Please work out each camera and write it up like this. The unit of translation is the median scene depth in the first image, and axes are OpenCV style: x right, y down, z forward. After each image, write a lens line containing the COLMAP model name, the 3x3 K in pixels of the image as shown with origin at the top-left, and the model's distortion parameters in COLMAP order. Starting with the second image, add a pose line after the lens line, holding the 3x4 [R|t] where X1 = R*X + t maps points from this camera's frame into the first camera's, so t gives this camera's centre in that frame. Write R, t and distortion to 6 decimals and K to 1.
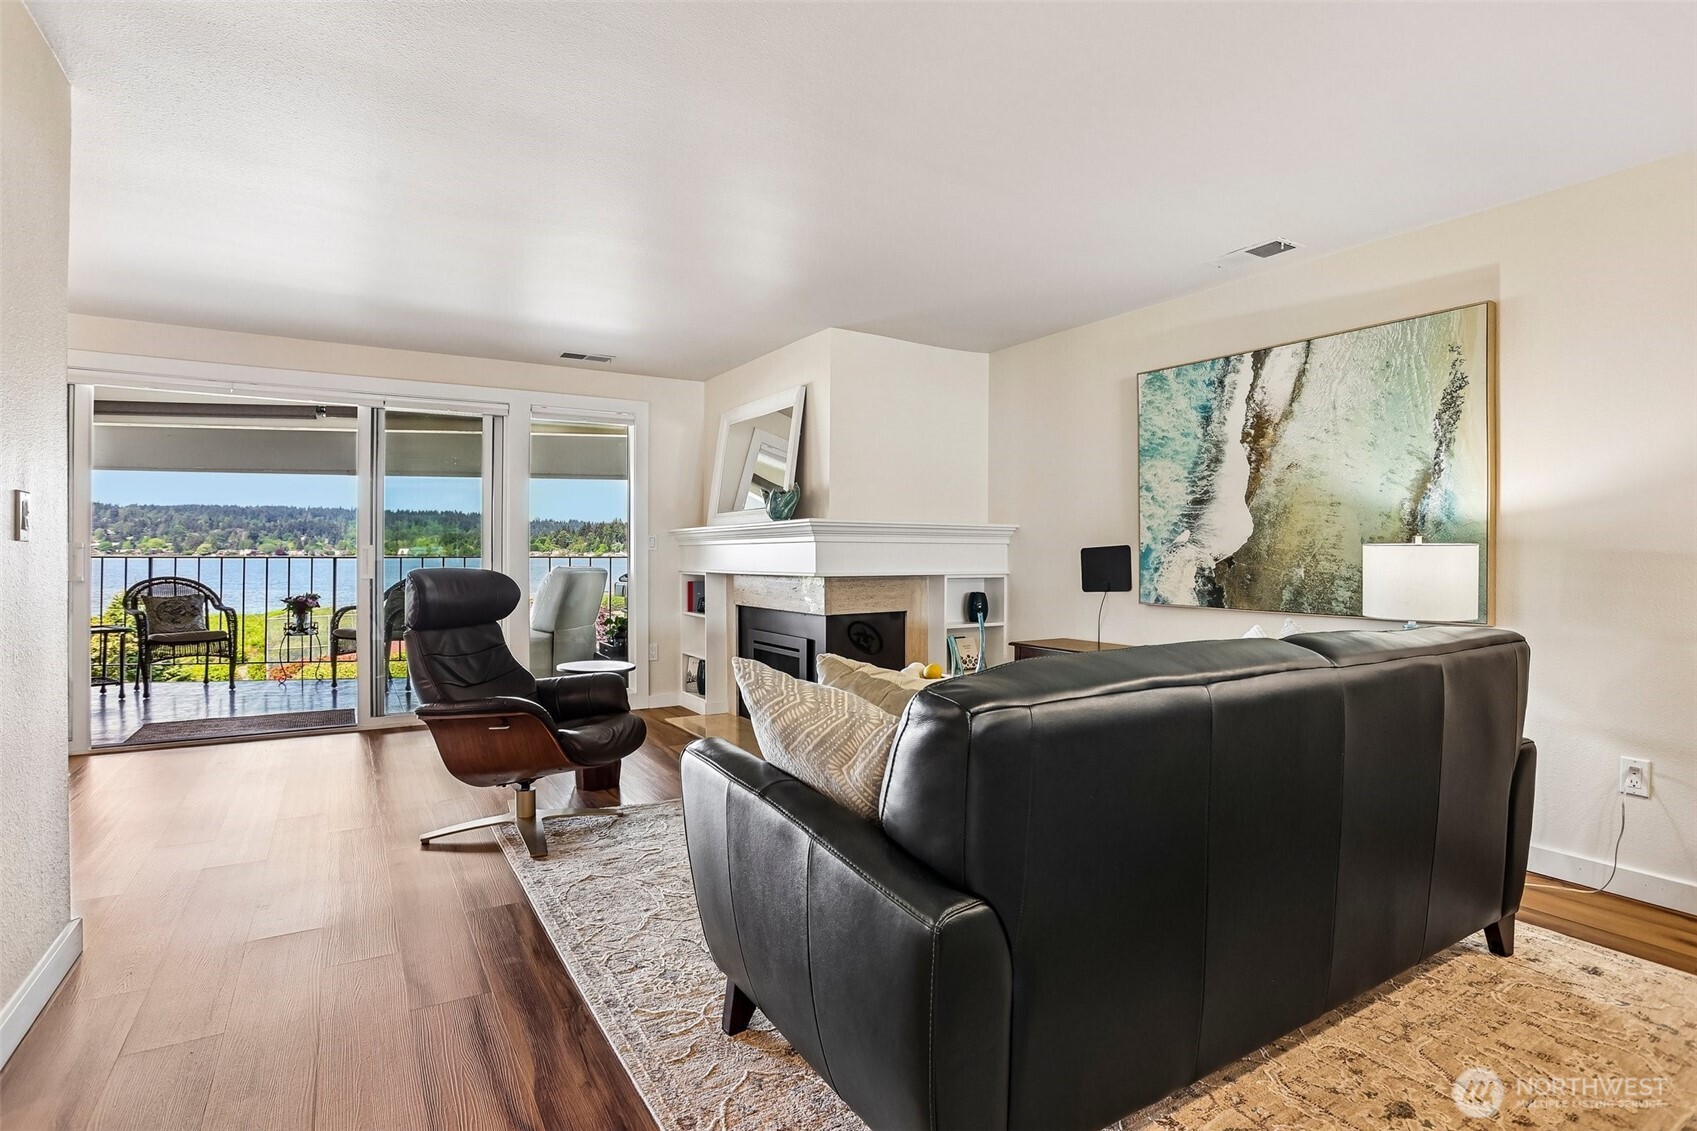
lens RADIAL K [[844.9, 0, 852.9], [0, 844.9, 545.1], [0, 0, 1]] dist [-0.058082, 0.018899]
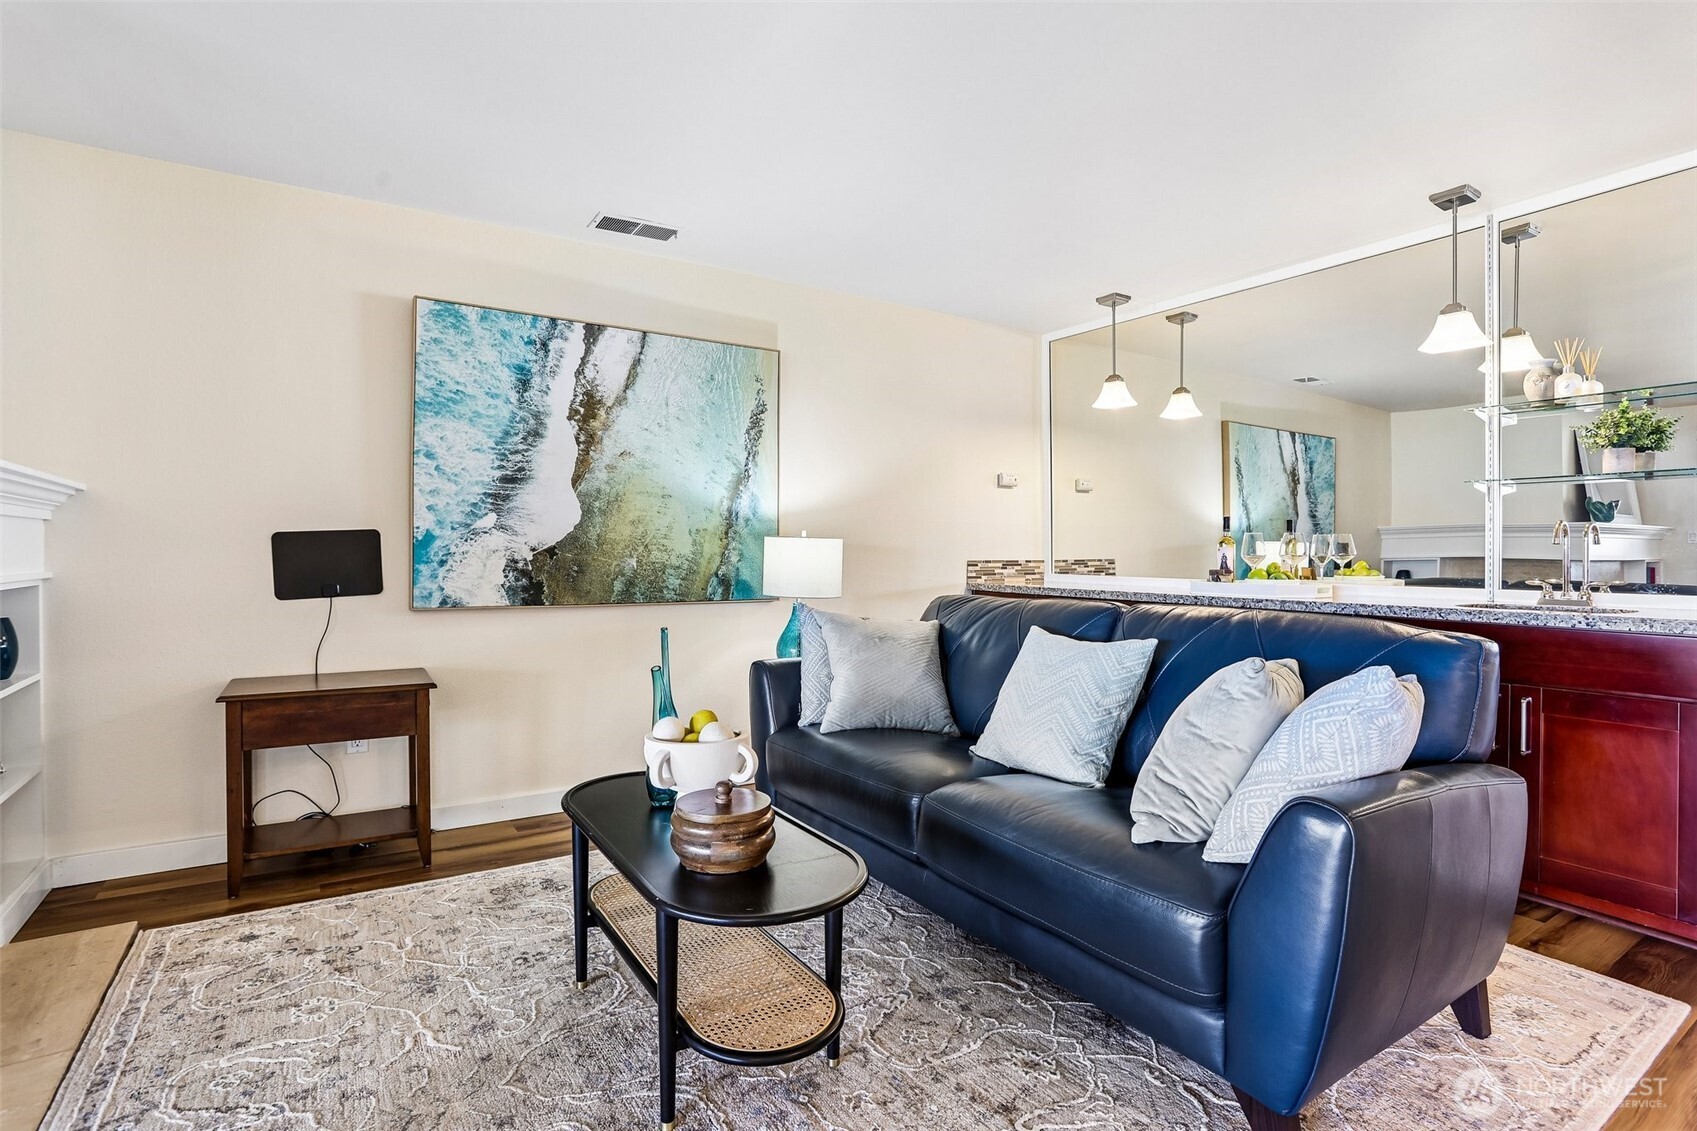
lens RADIAL K [[841.8, 0, 833.9], [0, 841.8, 556.1], [0, 0, 1]] dist [-0.068000, 0.026651]
pose [[-0.012669, -0.006273, 0.999900, -0.440887], [-0.014470, 0.999877, 0.006089, 0.014910], [-0.999815, -0.014392, -0.012759, 0.730766]]
